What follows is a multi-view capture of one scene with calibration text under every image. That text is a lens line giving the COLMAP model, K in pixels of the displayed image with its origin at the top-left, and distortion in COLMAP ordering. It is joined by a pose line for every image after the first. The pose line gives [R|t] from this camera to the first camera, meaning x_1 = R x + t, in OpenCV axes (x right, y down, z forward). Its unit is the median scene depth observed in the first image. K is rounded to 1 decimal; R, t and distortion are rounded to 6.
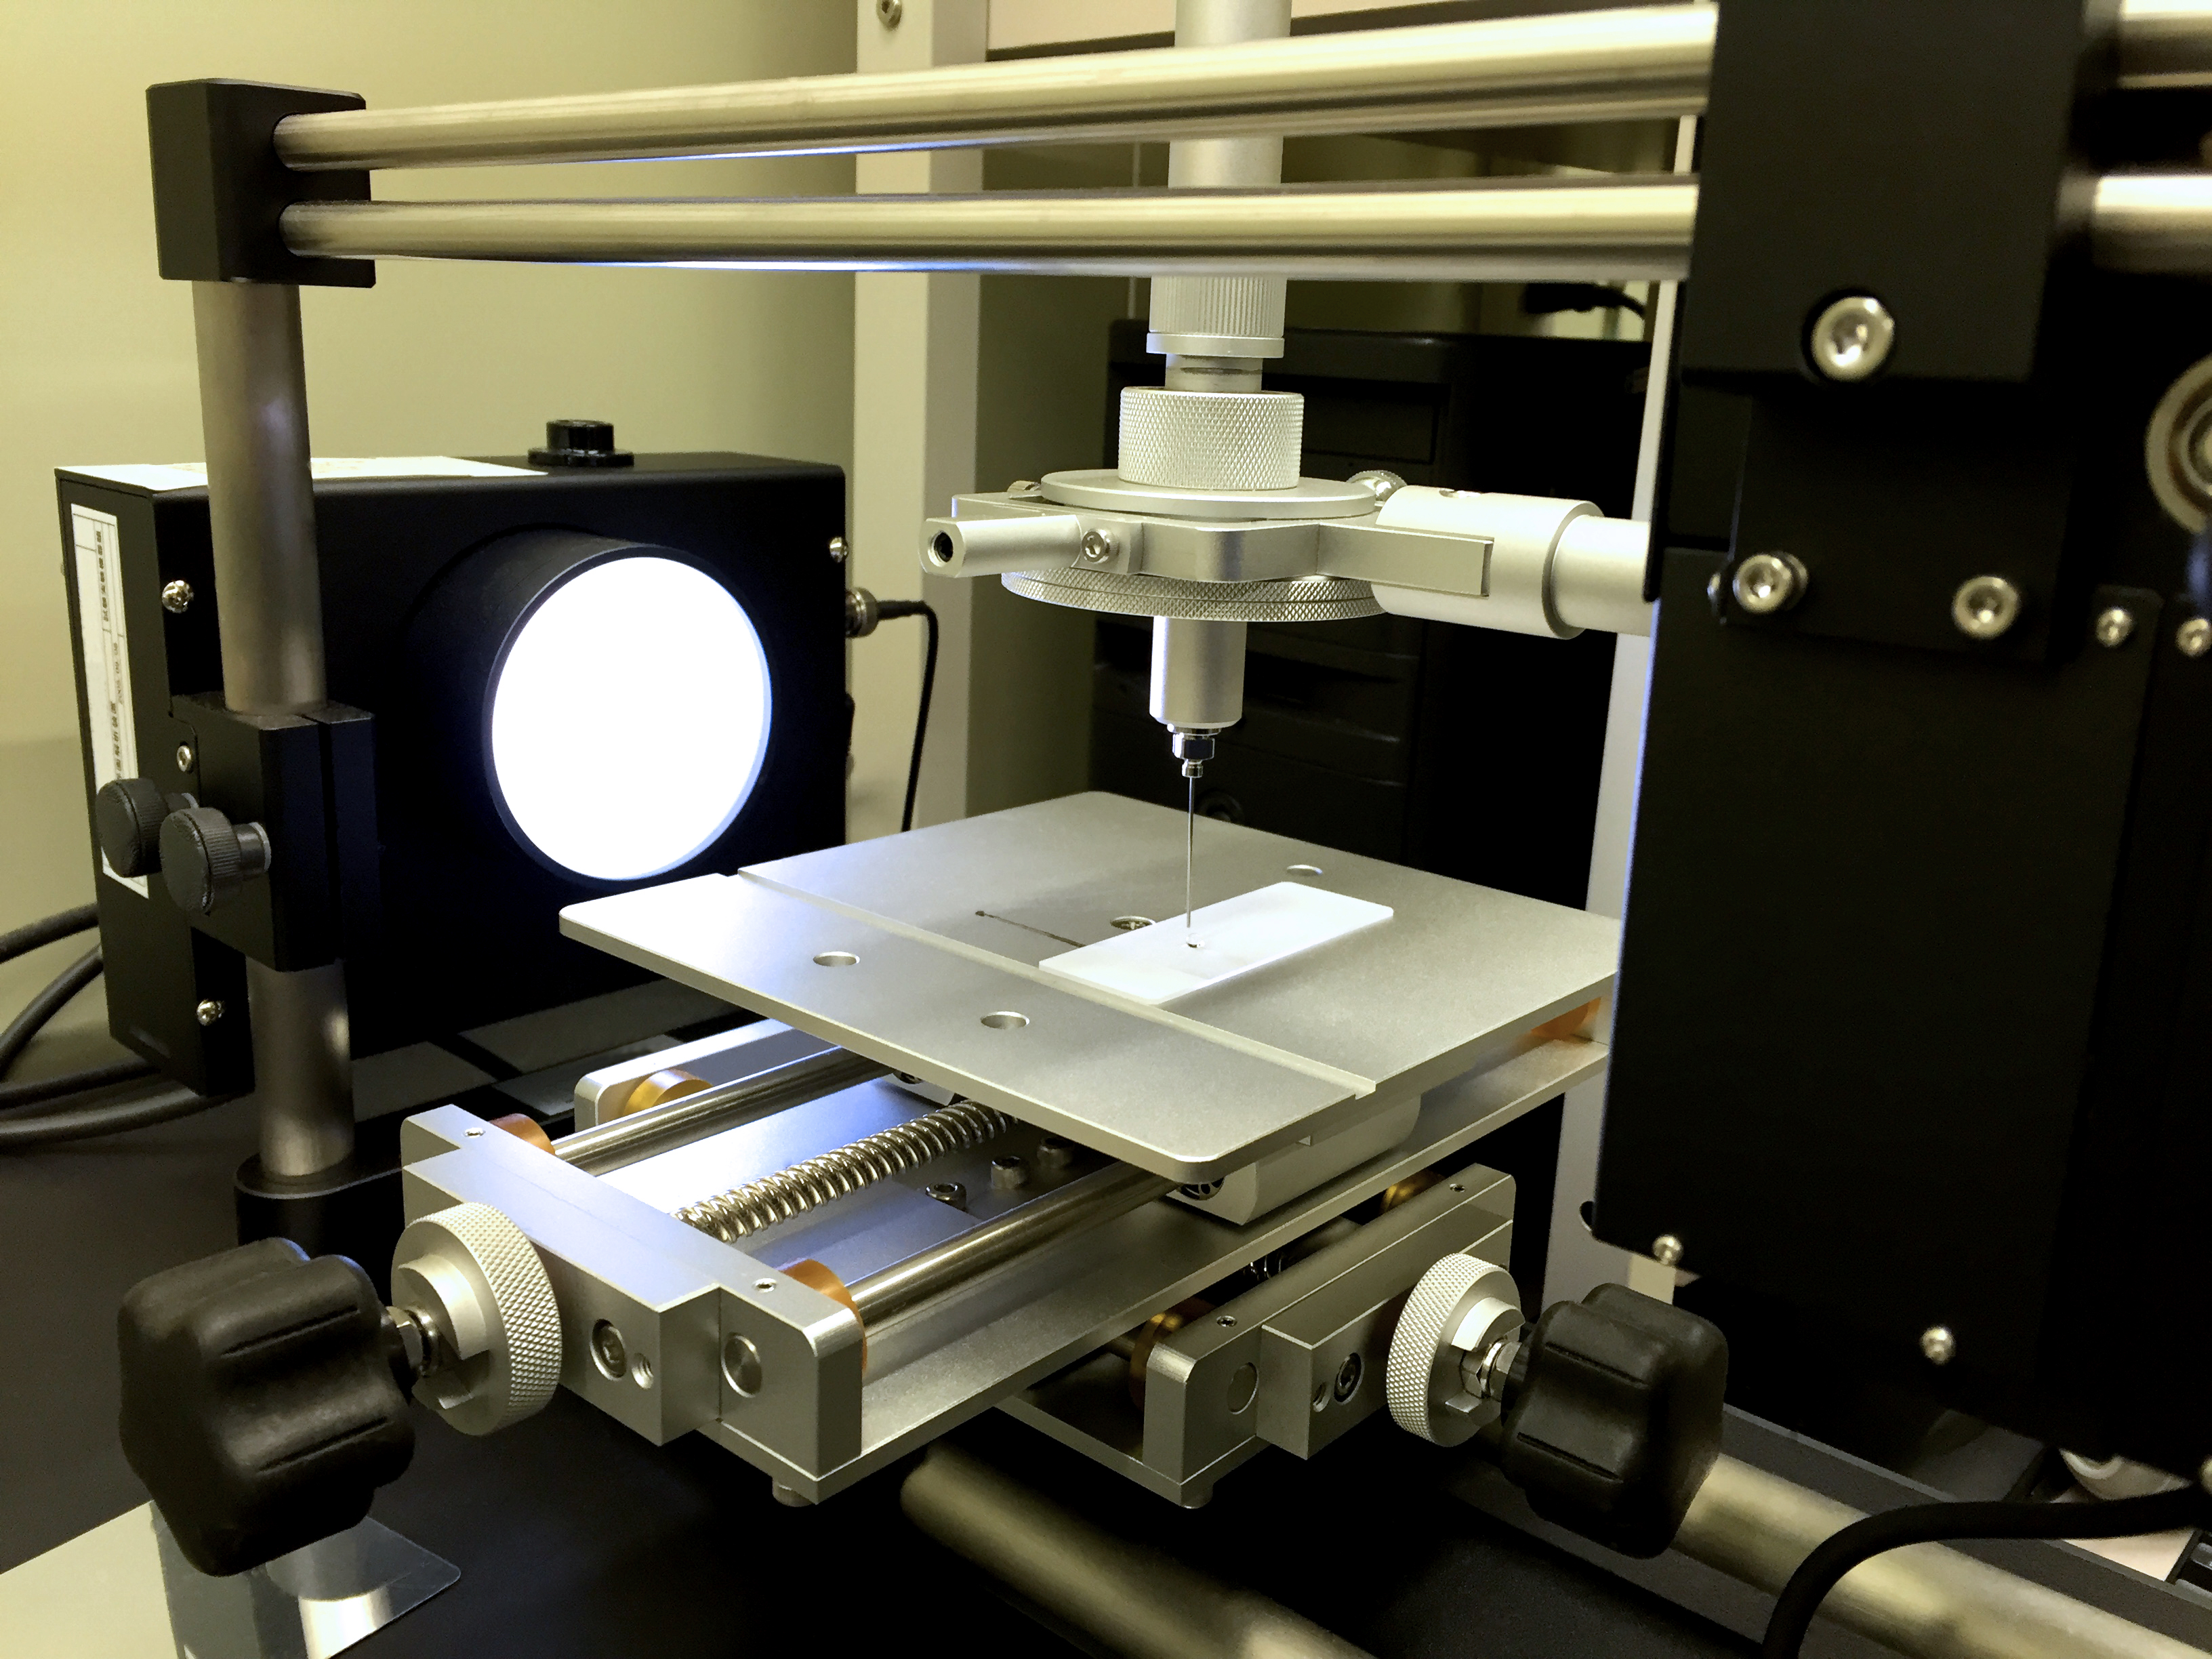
lens RADIAL K [[1880.4, 0, 1109.3], [0, 1880.4, 870.3], [0, 0, 1]] dist [-0.047668, 0.021697]
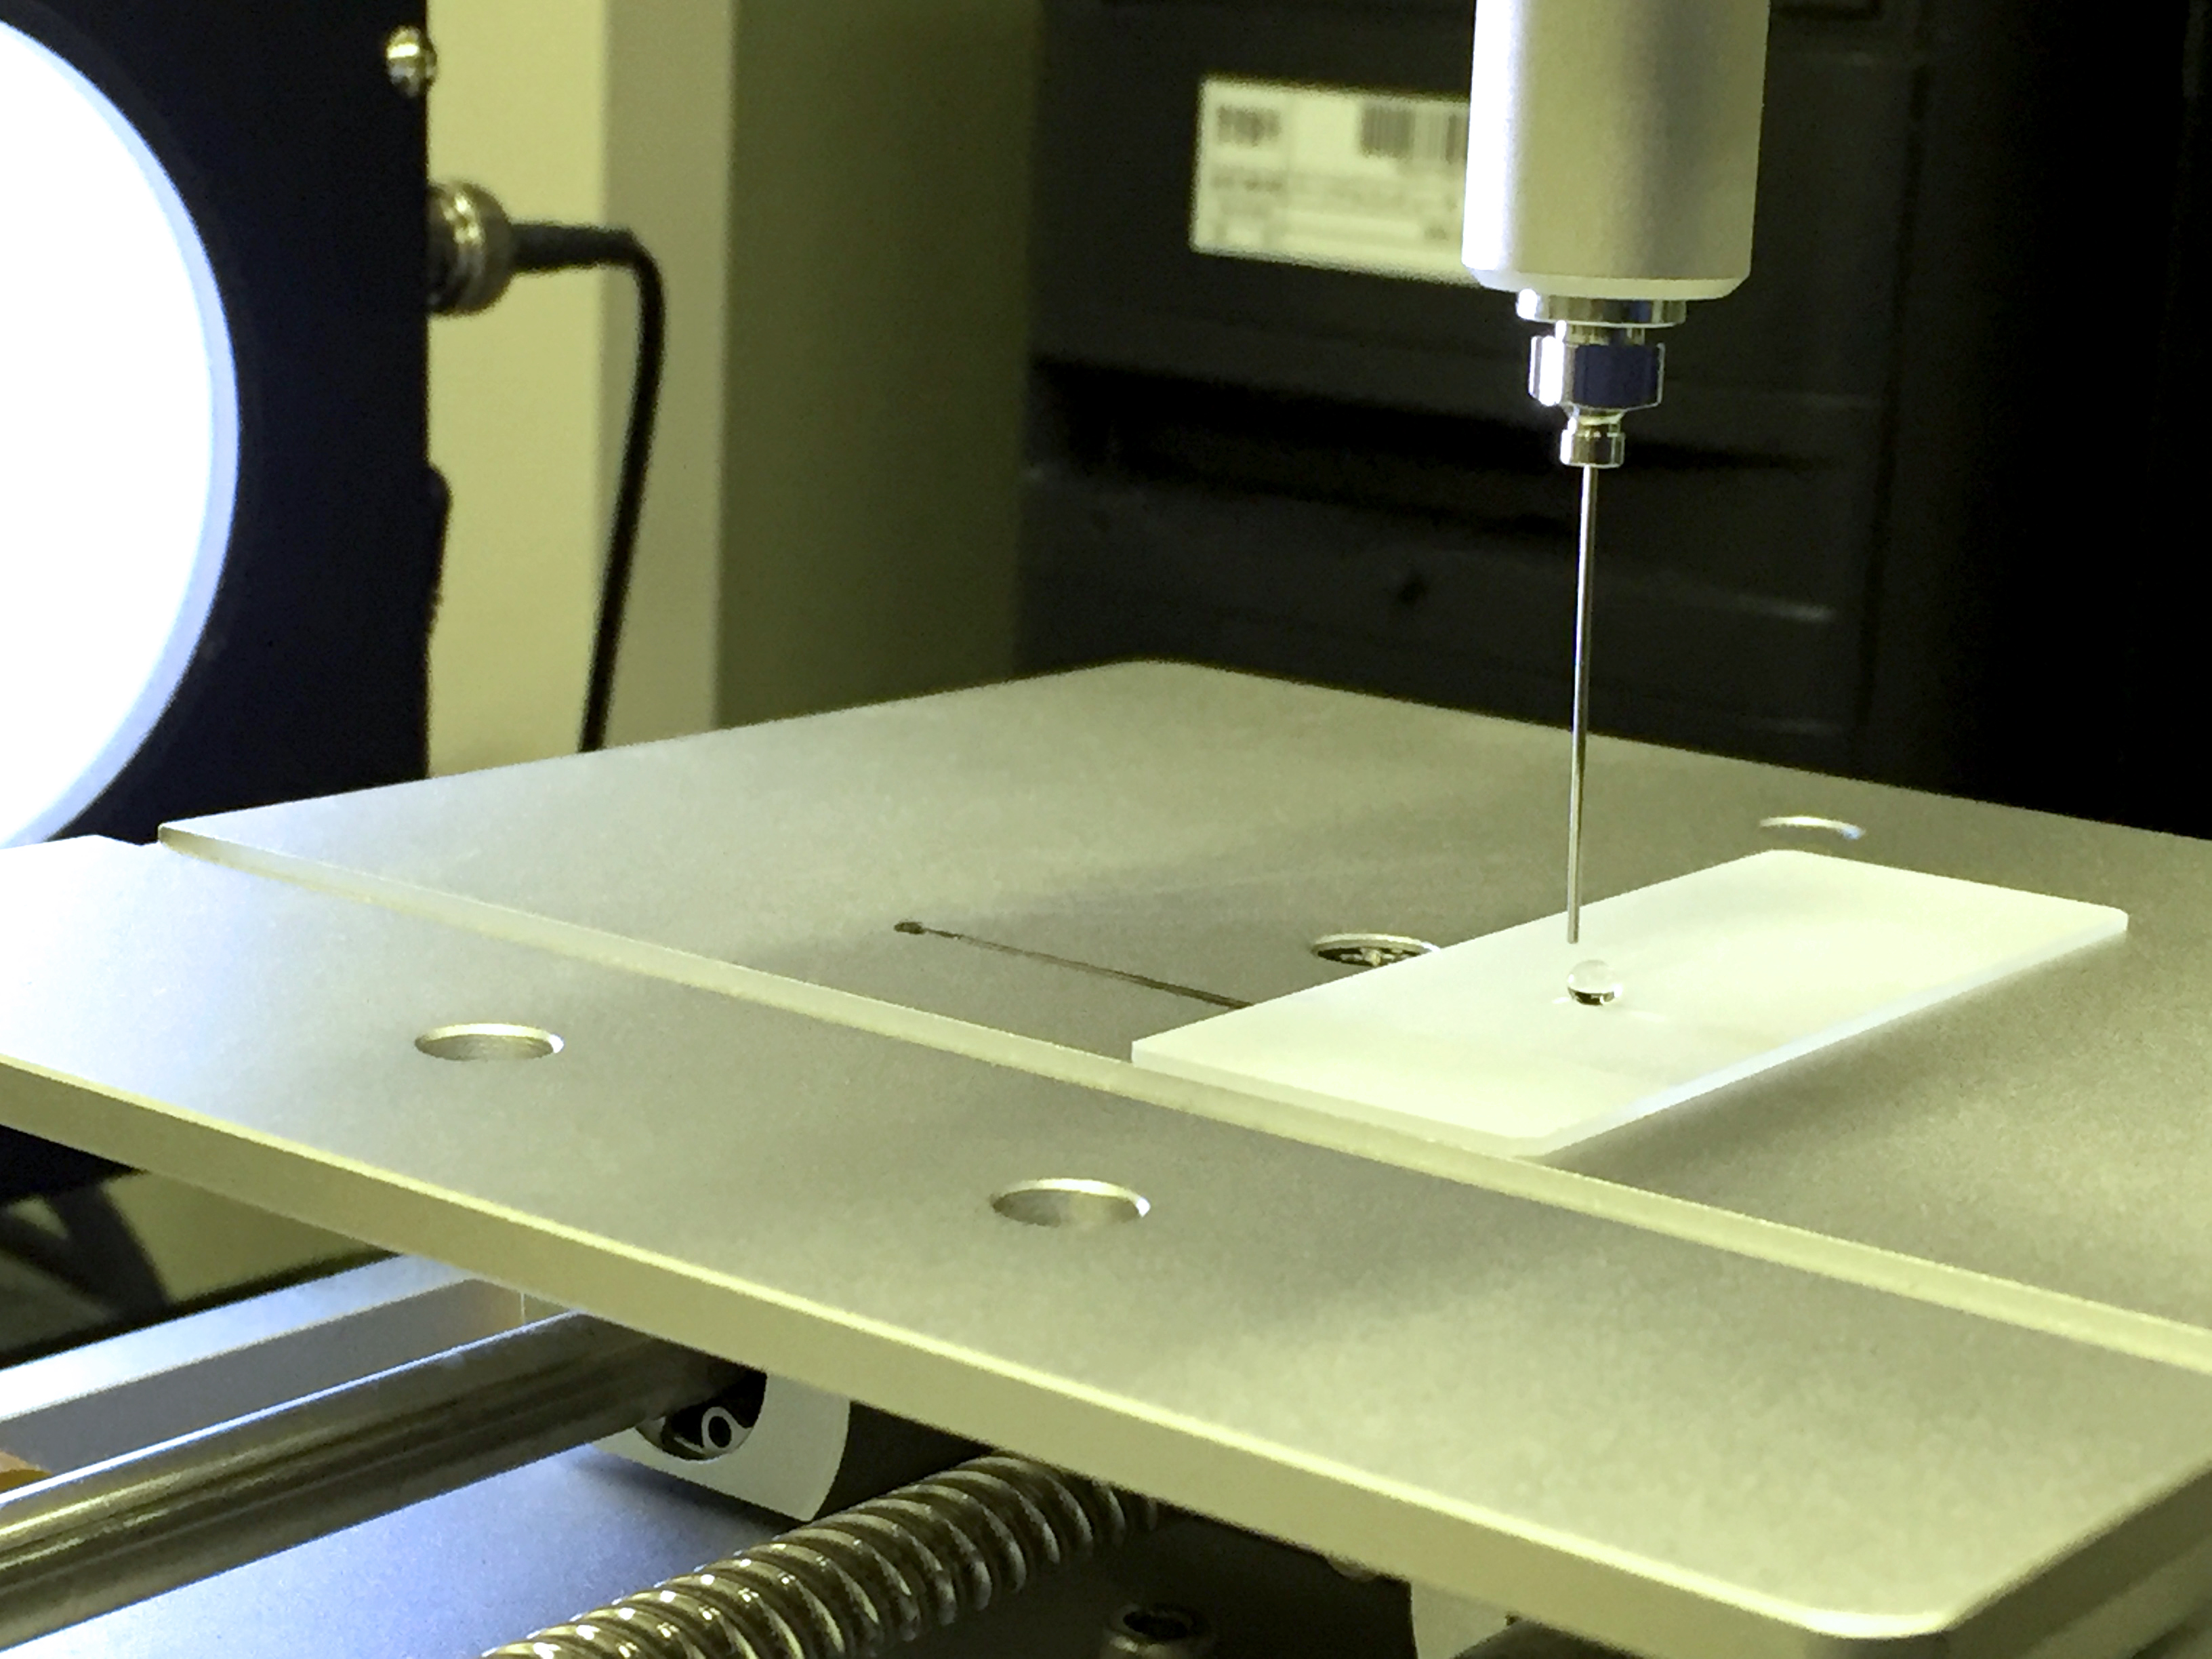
lens RADIAL K [[4124.3, 0, 1130.9], [0, 4124.3, 825.6], [0, 0, 1]] dist [0.001842, 0.000000]
pose [[0.998642, -0.011502, 0.050818, -0.070264], [0.014817, 0.997752, -0.065349, 0.055960], [-0.049952, 0.066013, 0.996568, 0.293000]]
